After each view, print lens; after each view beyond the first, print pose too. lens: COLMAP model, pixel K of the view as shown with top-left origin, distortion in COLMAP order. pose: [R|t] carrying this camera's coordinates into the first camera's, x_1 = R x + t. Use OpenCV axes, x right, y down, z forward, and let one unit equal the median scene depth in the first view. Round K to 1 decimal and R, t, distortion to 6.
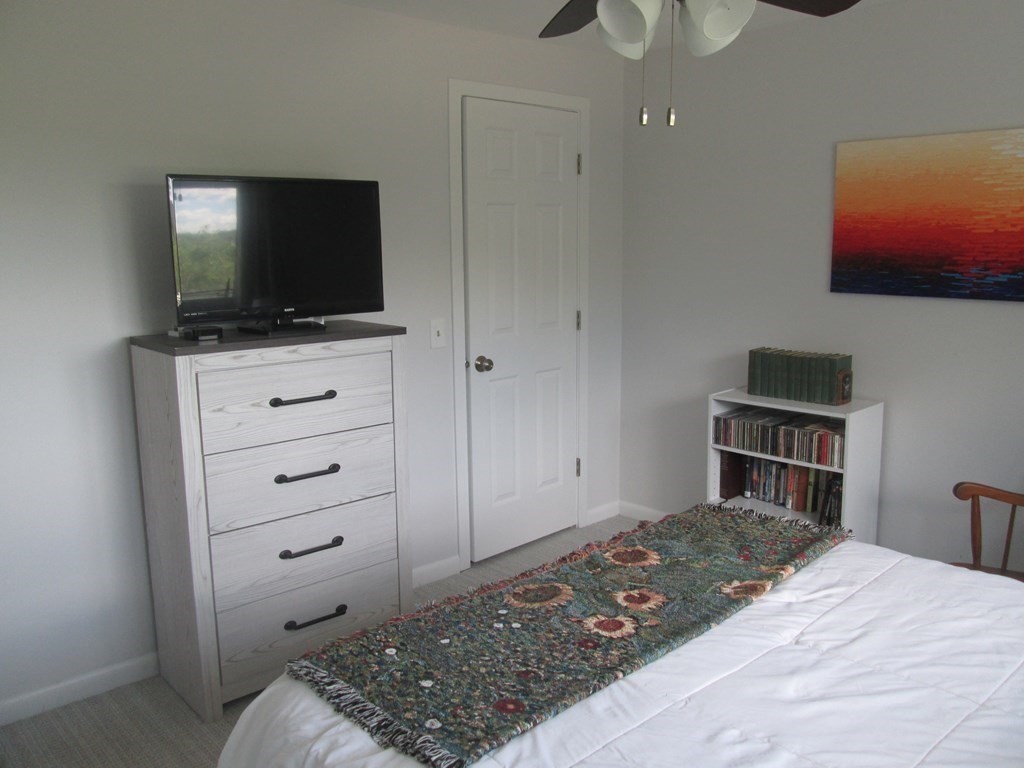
lens RADIAL K [[853.9, 0, 519.3], [0, 853.9, 381.0], [0, 0, 1]] dist [-0.045869, 0.012271]
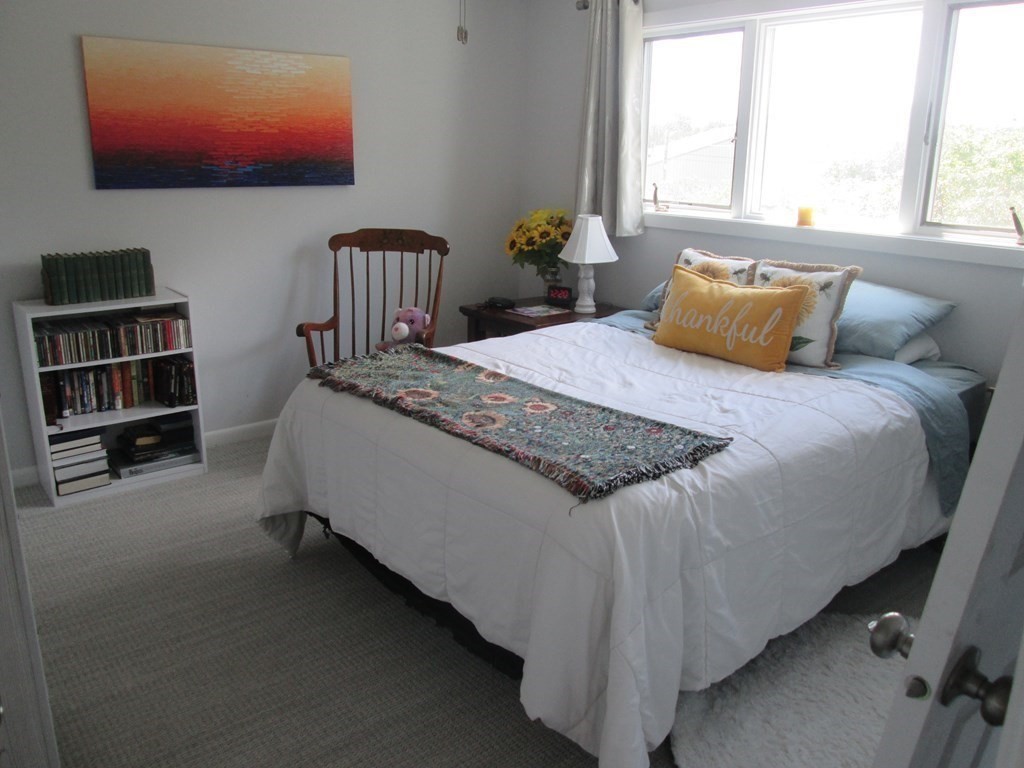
lens RADIAL K [[853.9, 0, 518.9], [0, 853.9, 387.8], [0, 0, 1]] dist [-0.045869, 0.012271]
pose [[0.053088, -0.256296, 0.965139, -0.700808], [0.149562, 0.957641, 0.246078, -0.056178], [-0.987326, 0.131285, 0.089172, 0.498460]]
